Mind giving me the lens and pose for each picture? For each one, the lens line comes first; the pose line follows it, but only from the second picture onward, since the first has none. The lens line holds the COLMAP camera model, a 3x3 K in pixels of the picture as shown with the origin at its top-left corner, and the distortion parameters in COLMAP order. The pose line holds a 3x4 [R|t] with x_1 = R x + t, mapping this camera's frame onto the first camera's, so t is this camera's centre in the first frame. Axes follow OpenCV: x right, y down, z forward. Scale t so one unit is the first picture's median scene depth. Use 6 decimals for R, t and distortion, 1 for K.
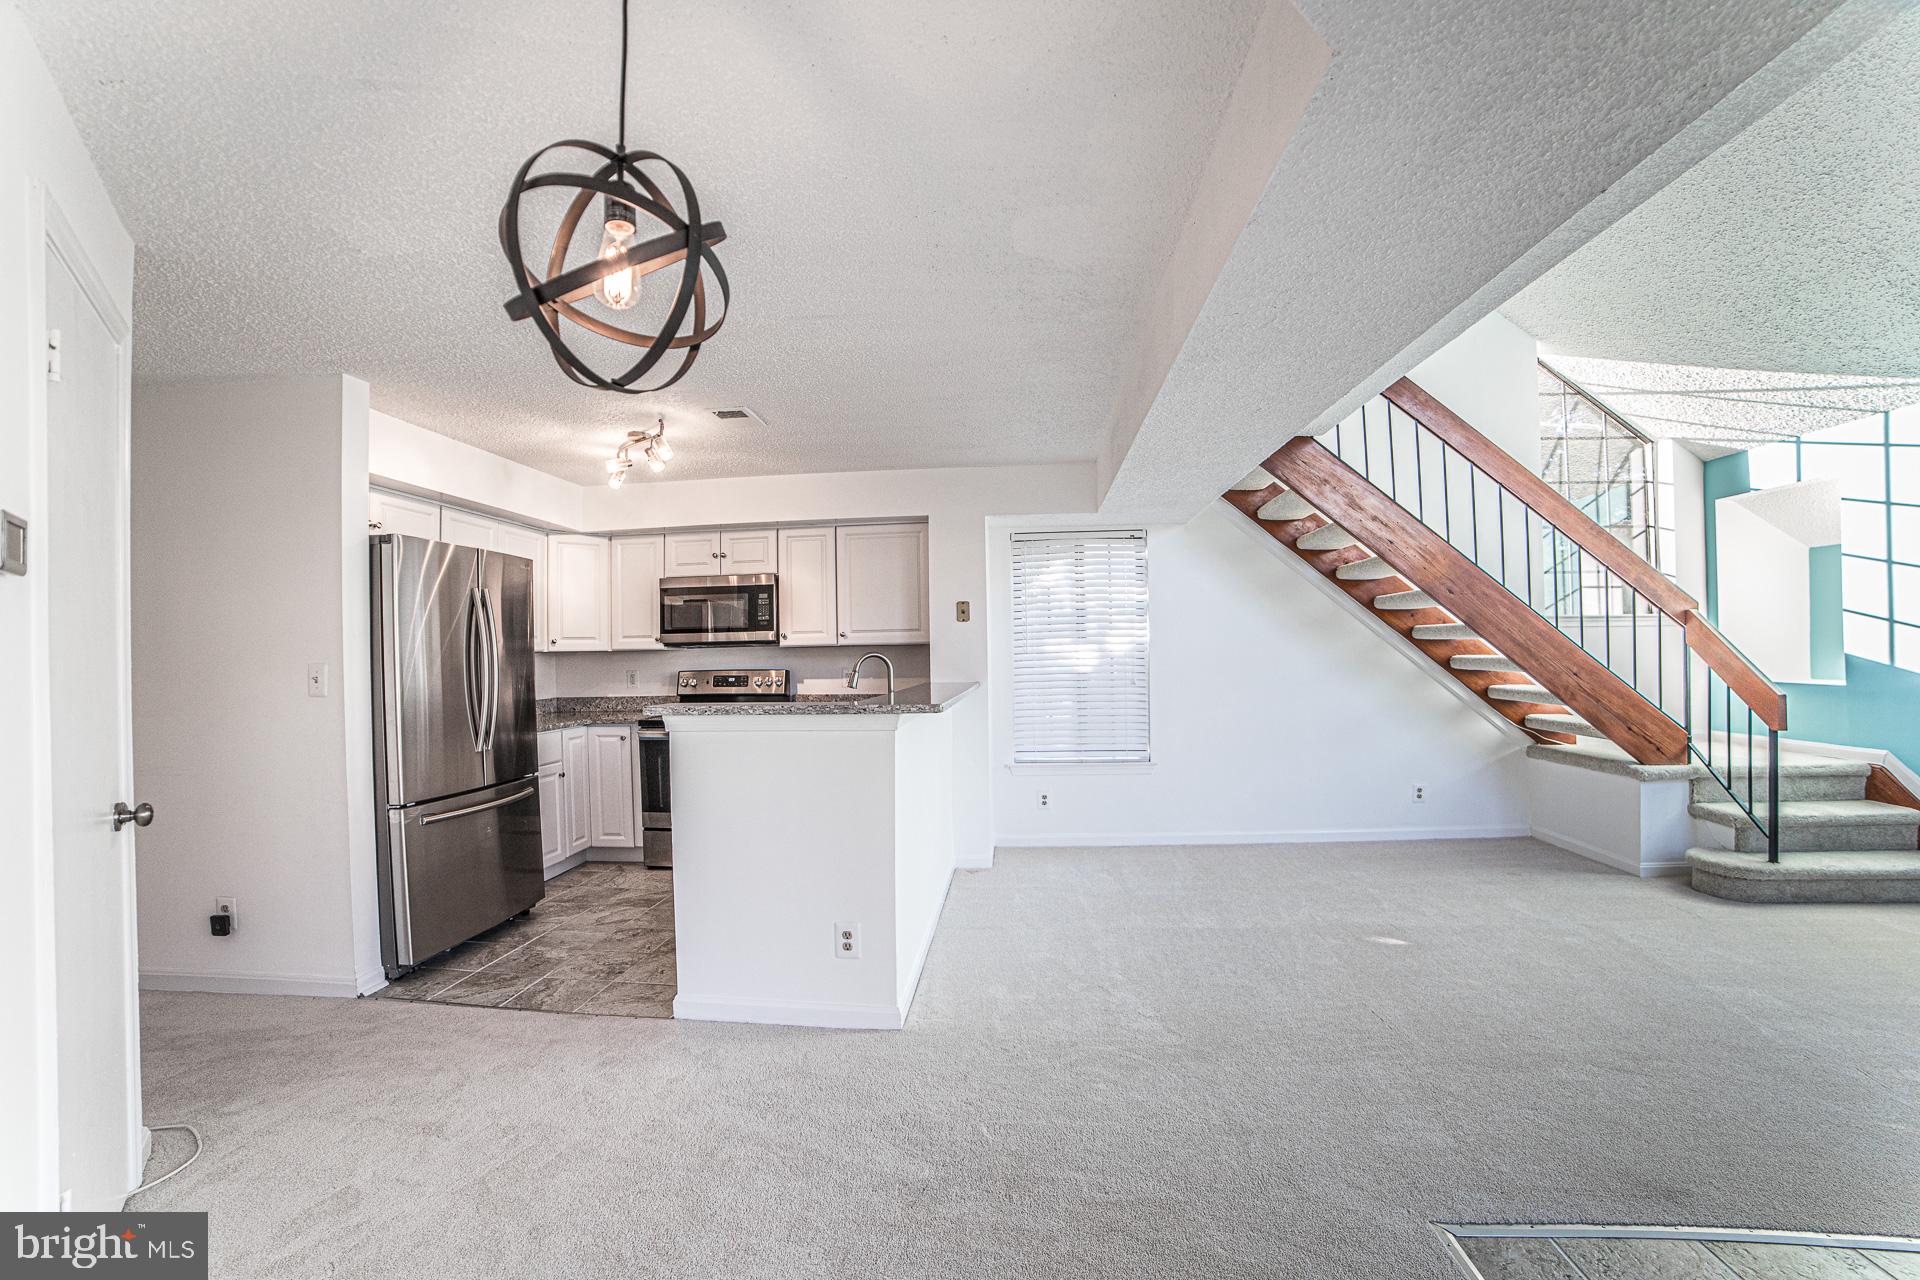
lens RADIAL K [[799.5, 0, 960.0], [0, 799.5, 640.0], [0, 0, 1]] dist [-0.025913, 0.000088]
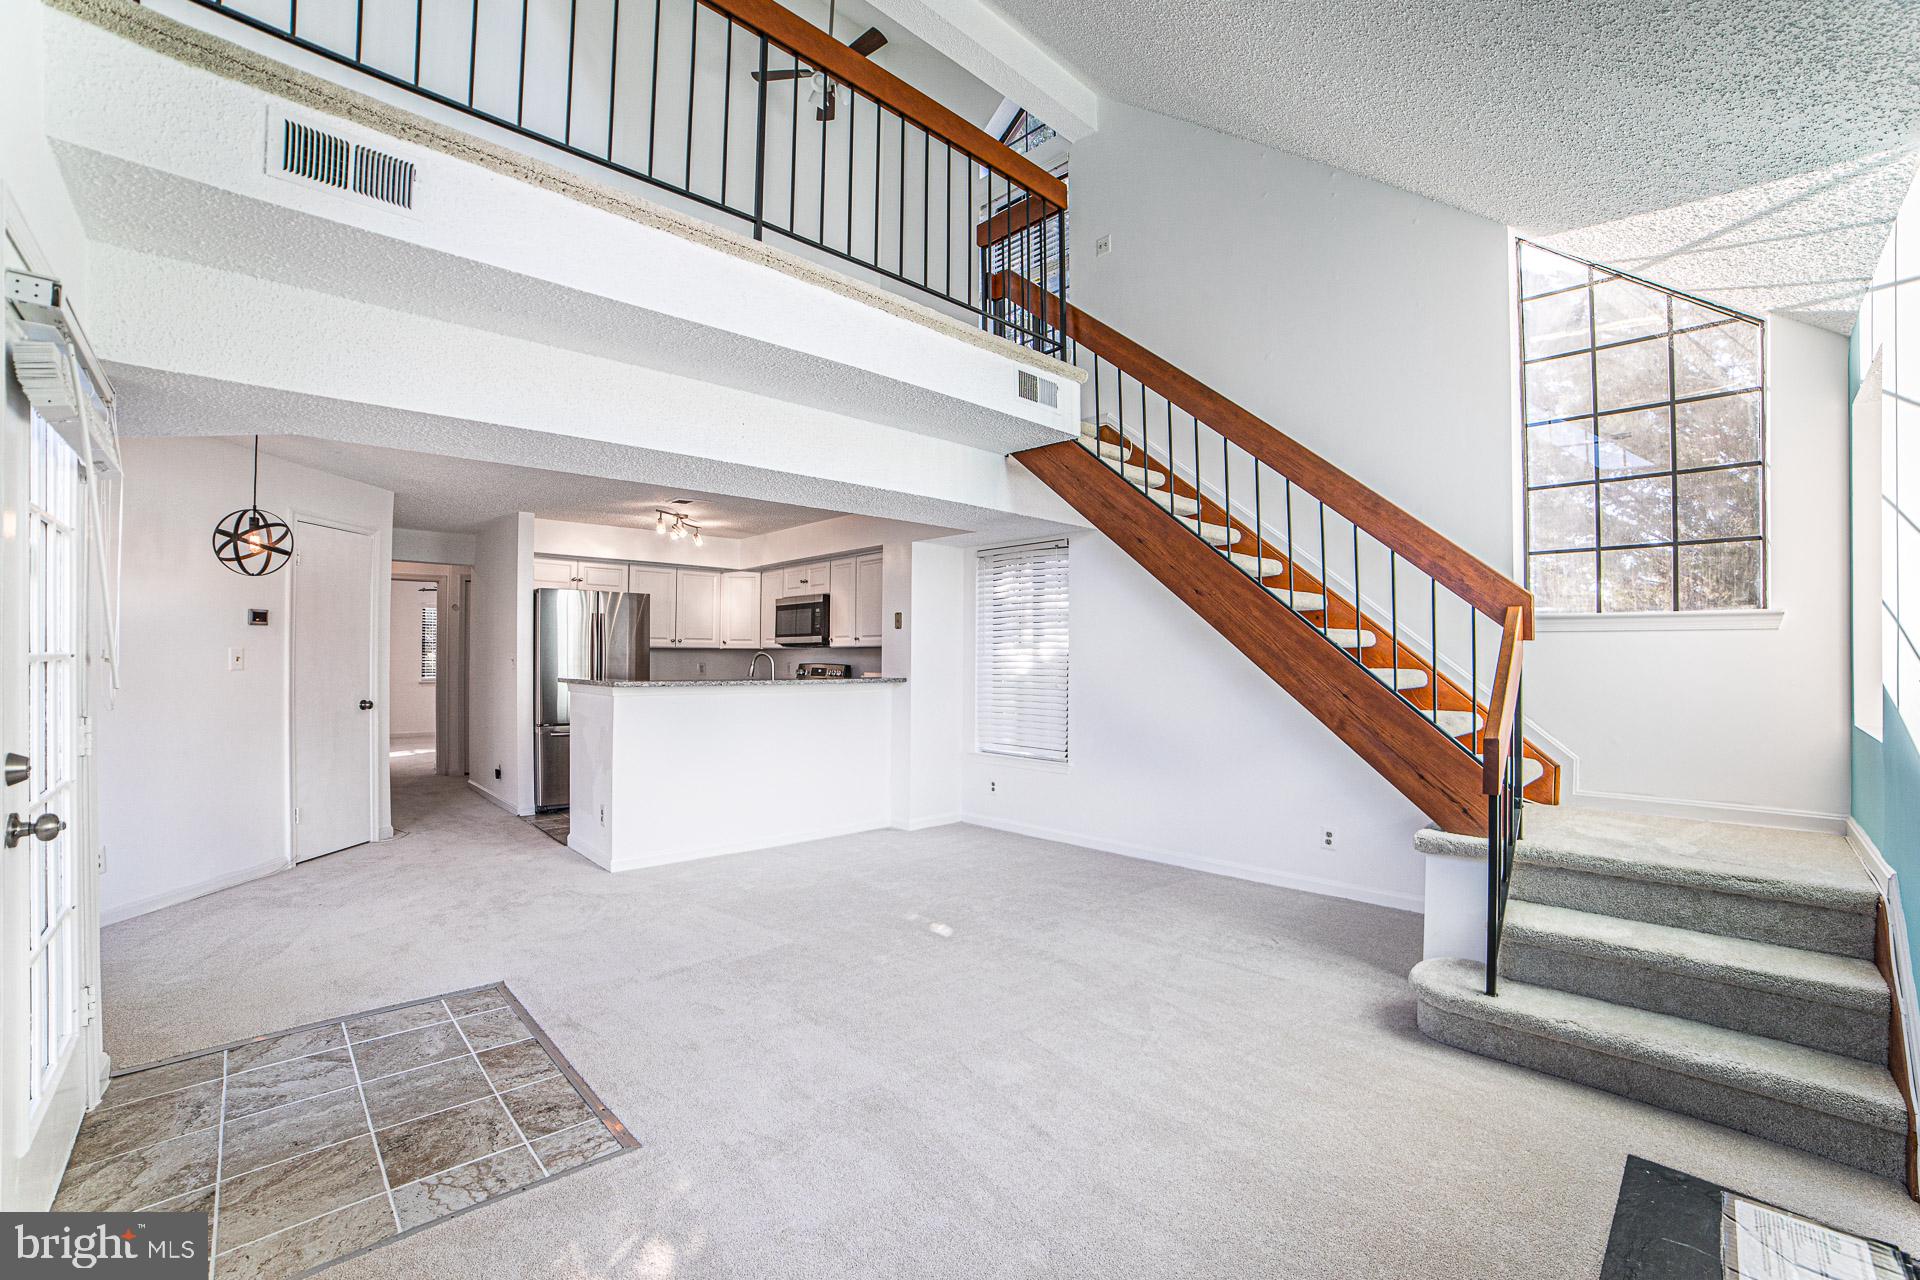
lens RADIAL K [[799.5, 0, 960.0], [0, 799.5, 640.0], [0, 0, 1]] dist [-0.025913, 0.000088]
pose [[0.734283, 0.005257, -0.678823, 0.905087], [-0.006079, 0.999981, 0.001169, -0.007611], [0.678816, 0.003268, 0.734301, 0.162237]]
